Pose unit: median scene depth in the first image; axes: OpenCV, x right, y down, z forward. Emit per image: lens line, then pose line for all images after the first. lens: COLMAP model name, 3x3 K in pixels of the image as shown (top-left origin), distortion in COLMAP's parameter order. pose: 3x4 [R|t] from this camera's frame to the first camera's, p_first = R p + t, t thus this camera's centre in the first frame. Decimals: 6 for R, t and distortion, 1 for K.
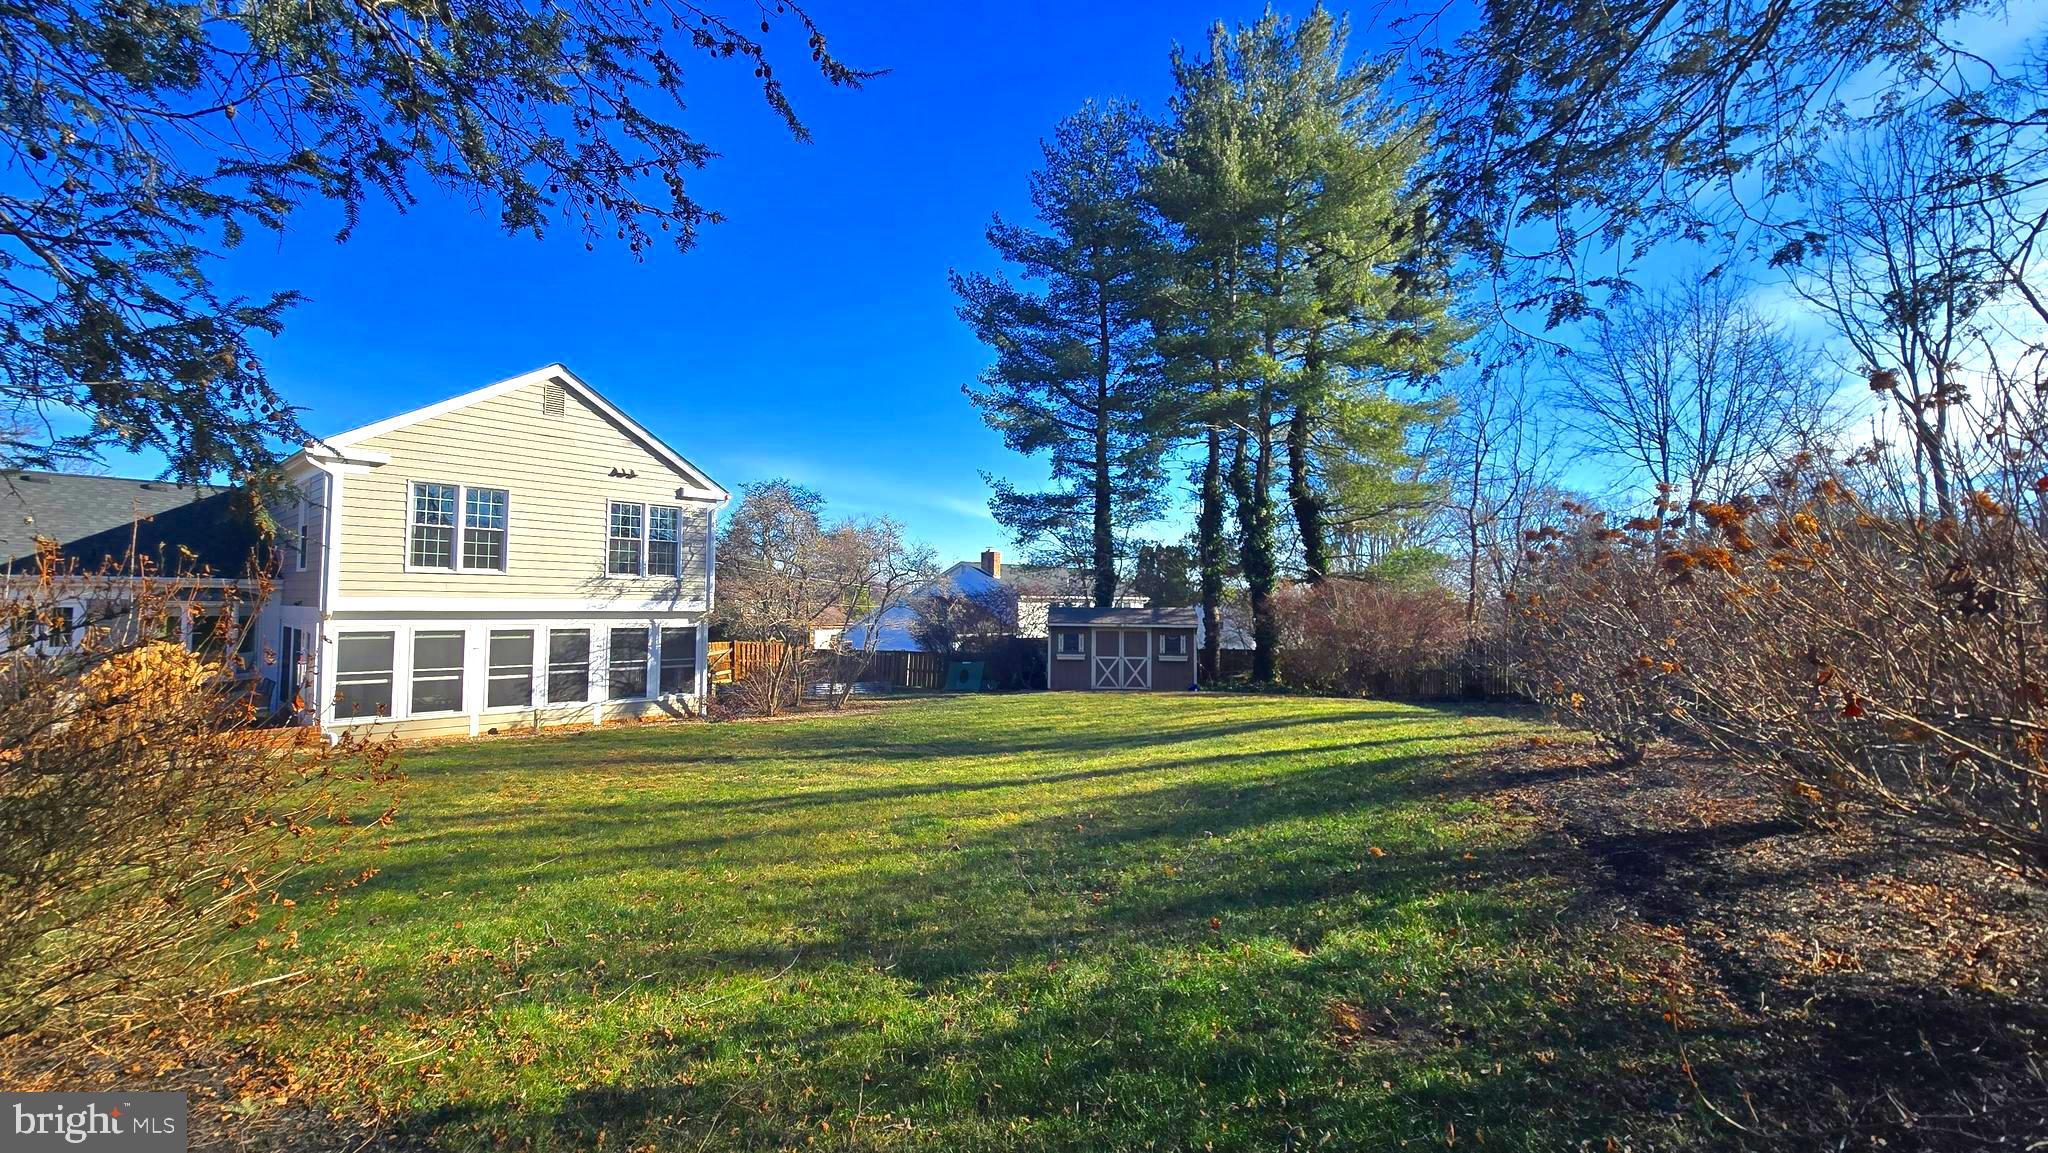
lens RADIAL K [[837.1, 0, 1022.3], [0, 837.1, 574.3], [0, 0, 1]] dist [-0.001043, 0.000037]
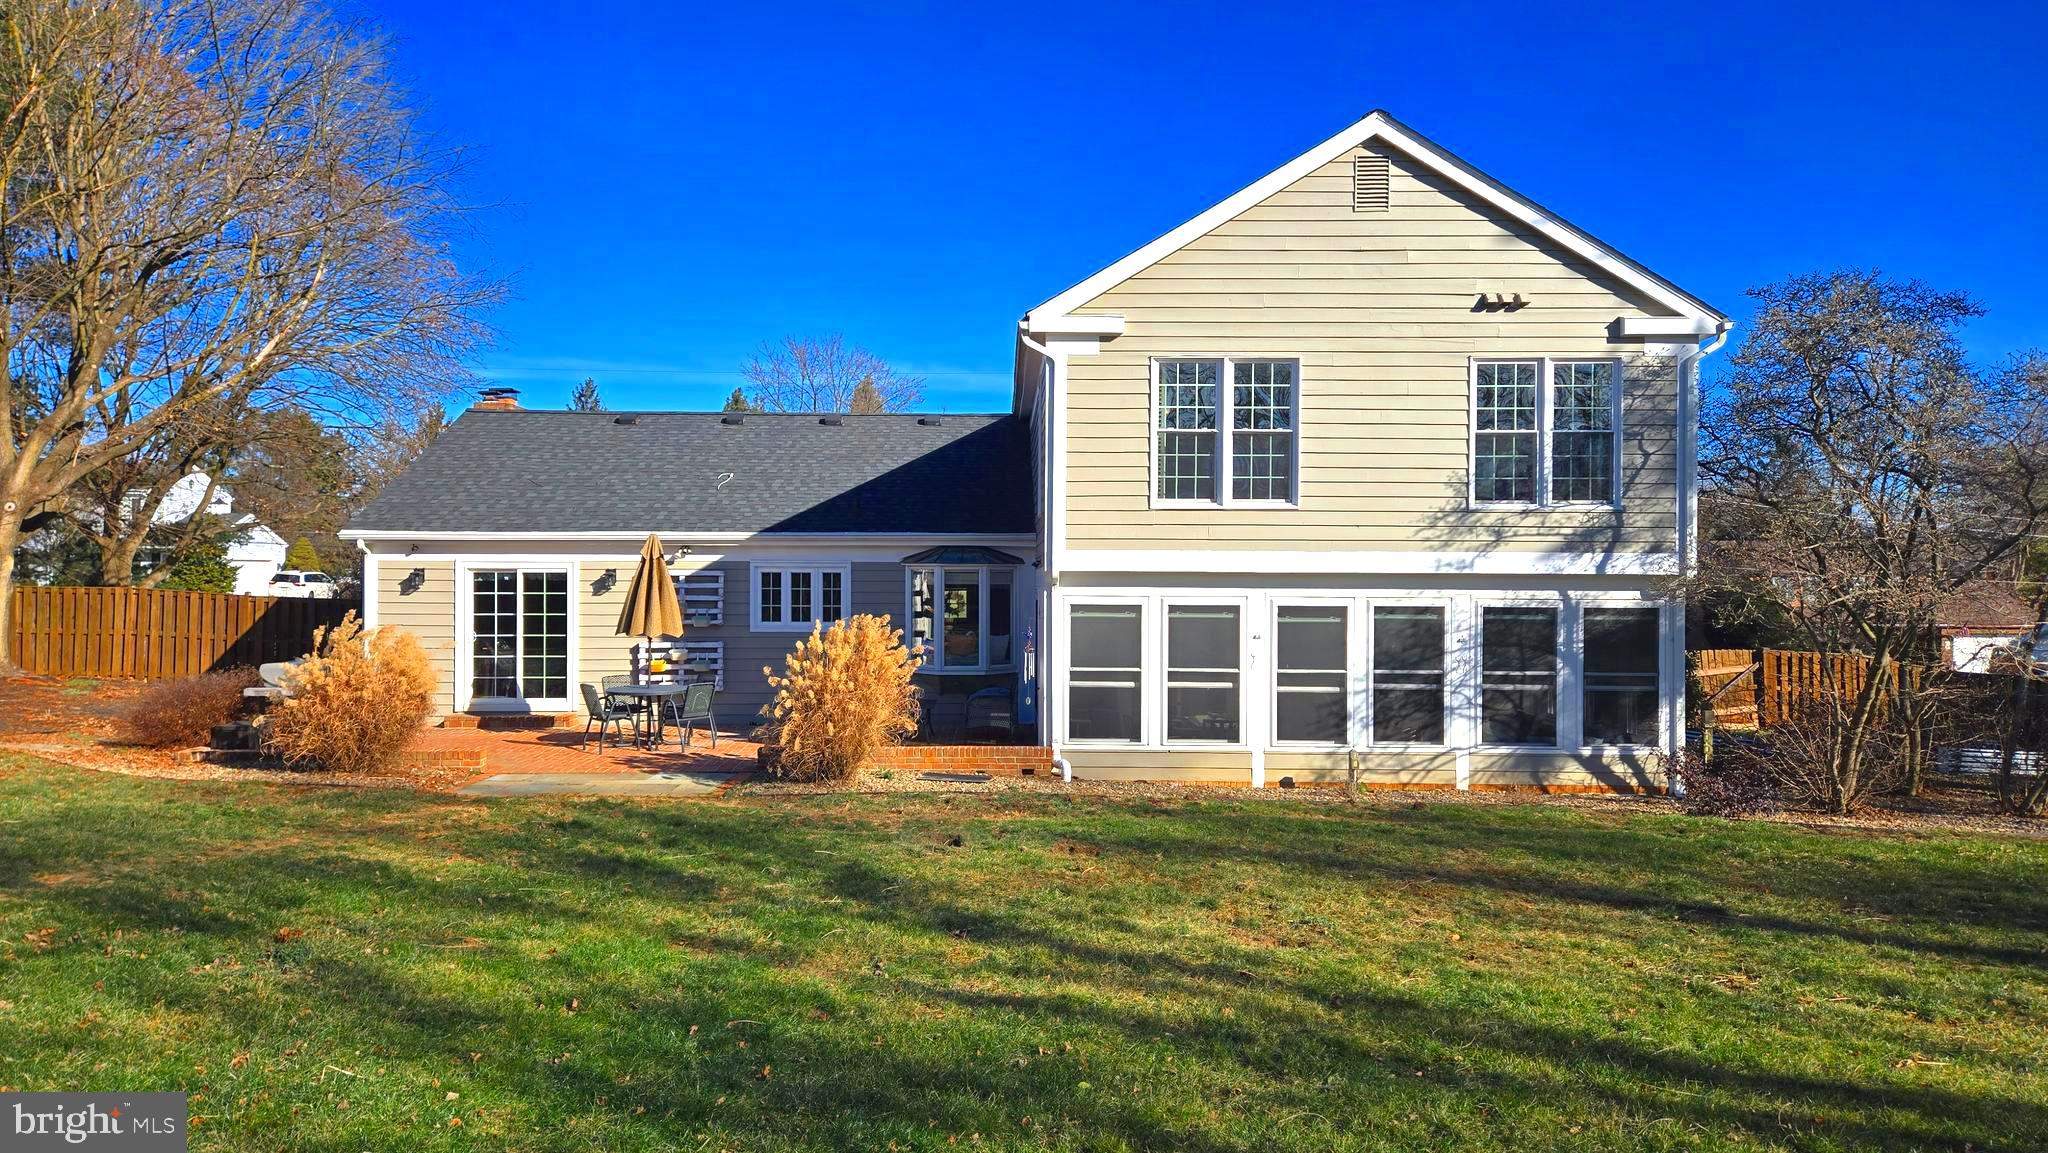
lens RADIAL K [[1362.1, 0, 1001.4], [0, 1362.1, 580.7], [0, 0, 1]] dist [0.069033, -0.061008]
pose [[0.664992, -0.007618, -0.746811, -0.058693], [0.028698, 0.999470, 0.015359, 0.028338], [0.746299, -0.031646, 0.664858, 0.227018]]
